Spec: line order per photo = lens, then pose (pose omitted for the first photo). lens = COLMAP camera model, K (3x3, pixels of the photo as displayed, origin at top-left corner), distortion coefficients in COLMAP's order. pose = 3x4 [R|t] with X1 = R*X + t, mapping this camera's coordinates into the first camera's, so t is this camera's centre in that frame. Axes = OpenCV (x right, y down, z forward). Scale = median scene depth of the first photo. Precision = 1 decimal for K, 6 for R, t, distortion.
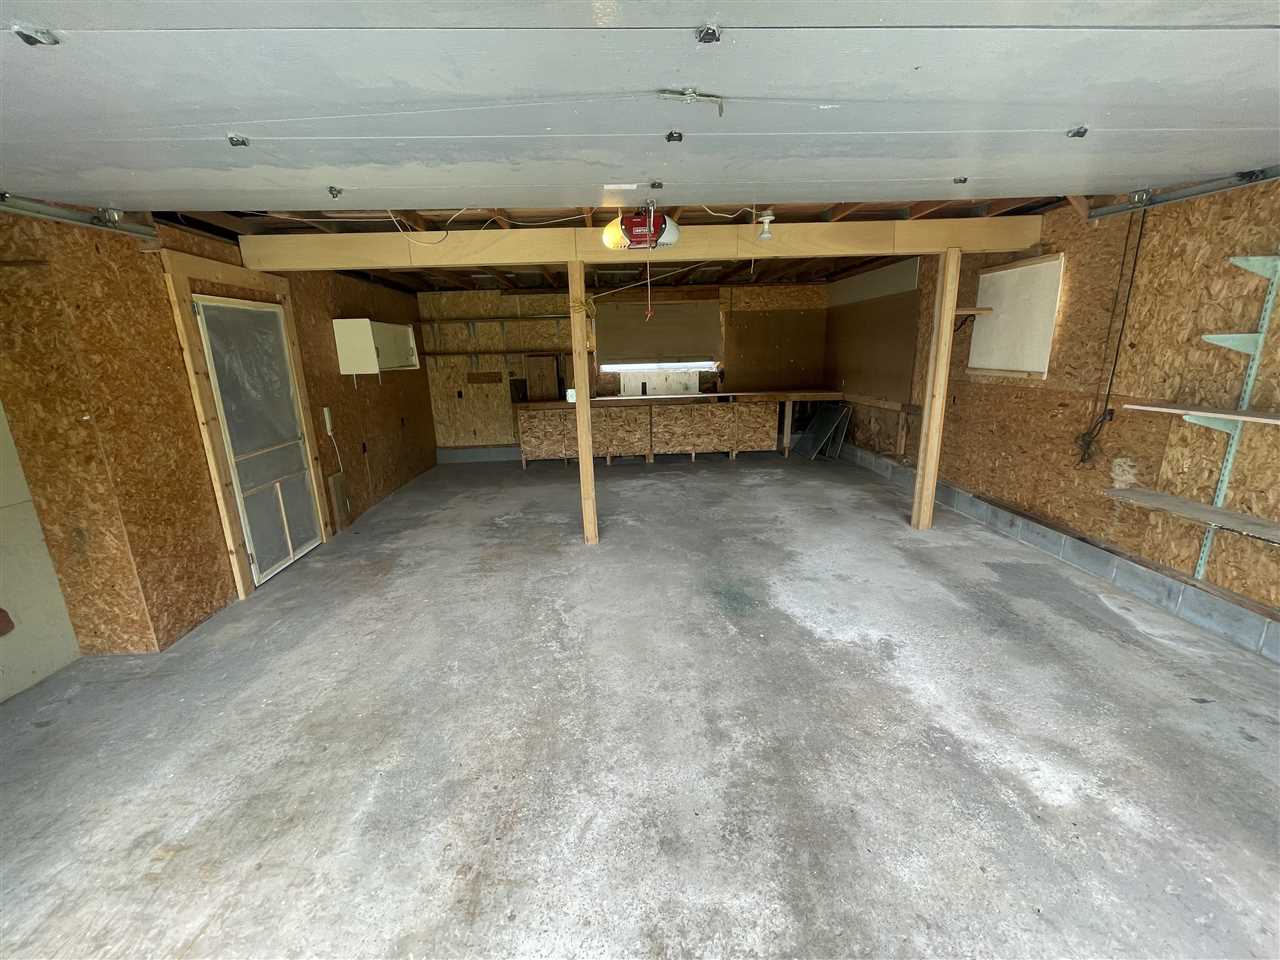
lens RADIAL K [[514.4, 0, 635.3], [0, 514.4, 478.6], [0, 0, 1]] dist [-0.006094, 0.001965]
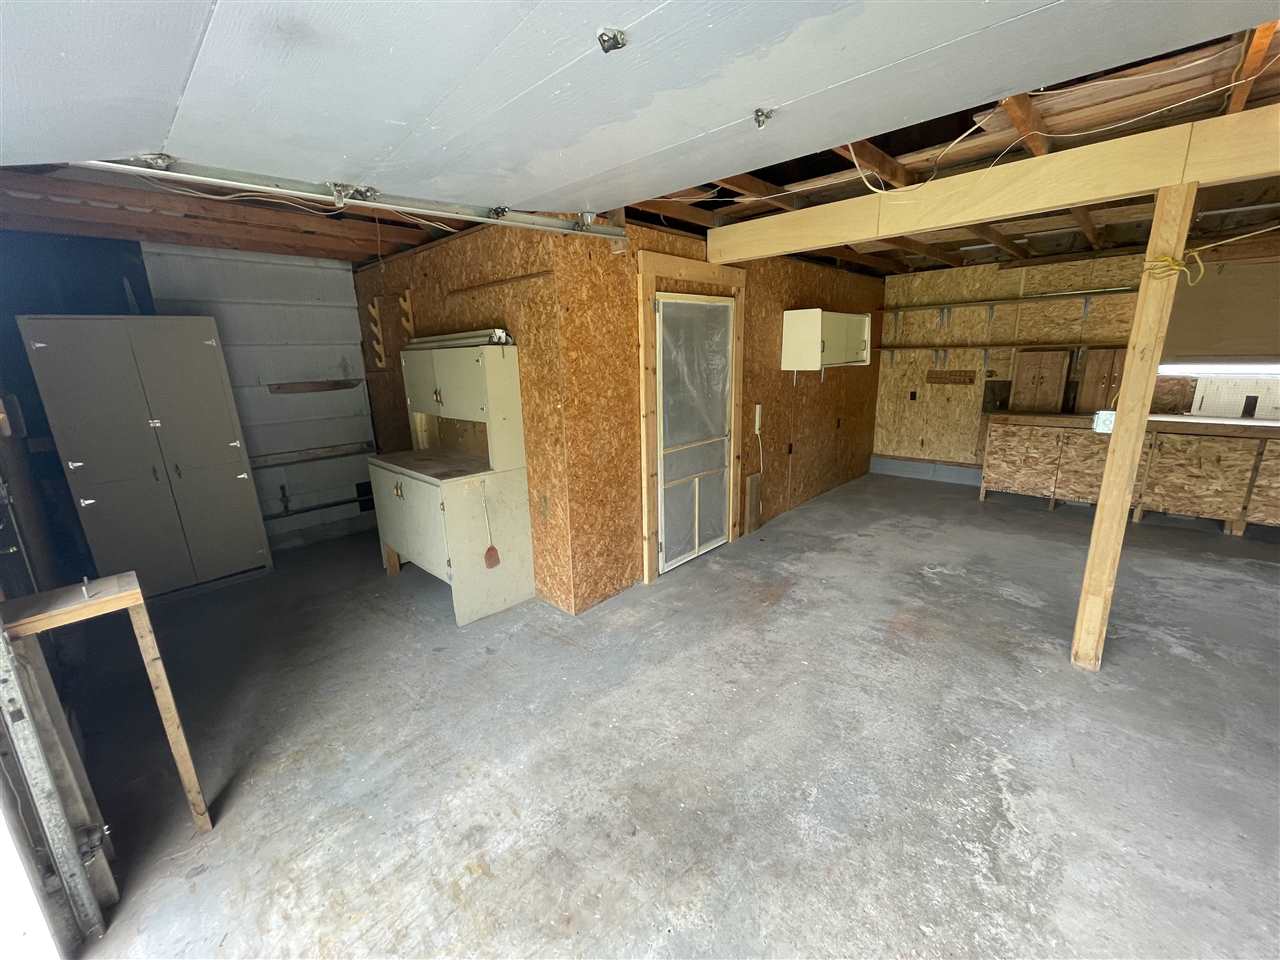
lens RADIAL K [[514.4, 0, 637.5], [0, 514.4, 480.7], [0, 0, 1]] dist [-0.006094, 0.001965]
pose [[0.682984, 0.185264, -0.706548, -0.066227], [-0.169882, 0.981064, 0.093029, -0.061867], [0.710404, 0.056493, 0.701523, 0.215843]]
